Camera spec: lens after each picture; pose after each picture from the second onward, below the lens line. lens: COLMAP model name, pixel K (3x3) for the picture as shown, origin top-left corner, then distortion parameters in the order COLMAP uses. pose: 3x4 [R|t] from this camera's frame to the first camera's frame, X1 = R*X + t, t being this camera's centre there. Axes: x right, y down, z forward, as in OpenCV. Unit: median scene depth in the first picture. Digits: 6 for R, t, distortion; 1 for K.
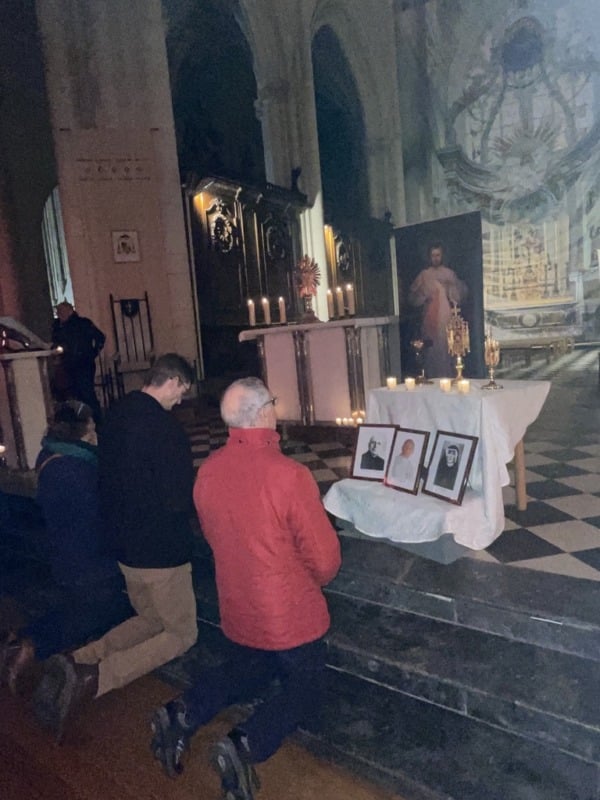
lens RADIAL K [[501.6, 0, 300.0], [0, 501.6, 400.0], [0, 0, 1]] dist [-0.000812, 0.000675]
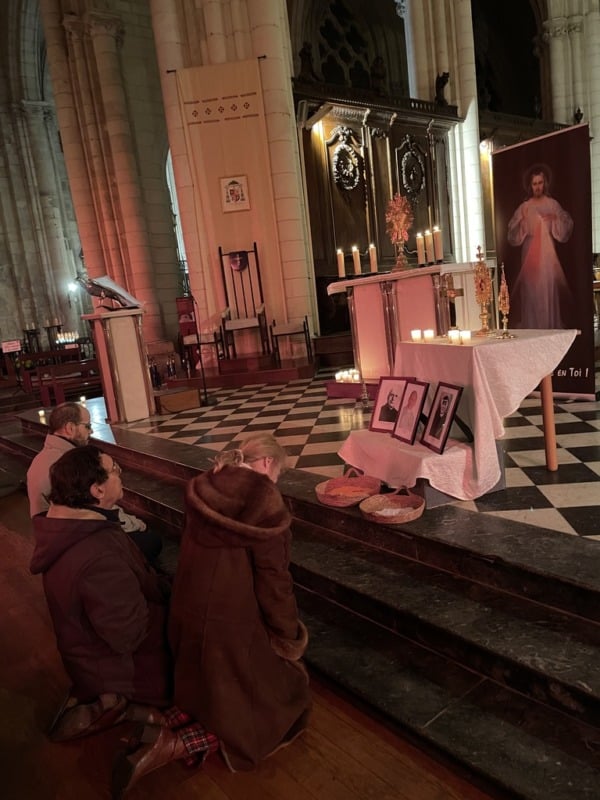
lens RADIAL K [[592.6, 0, 300.0], [0, 592.6, 400.0], [0, 0, 1]] dist [0.100011, -0.120203]
pose [[0.959179, 0.019303, -0.282140, 0.091588], [-0.001534, 0.998008, 0.063064, 0.006084], [0.282795, -0.060057, 0.957298, -0.055137]]
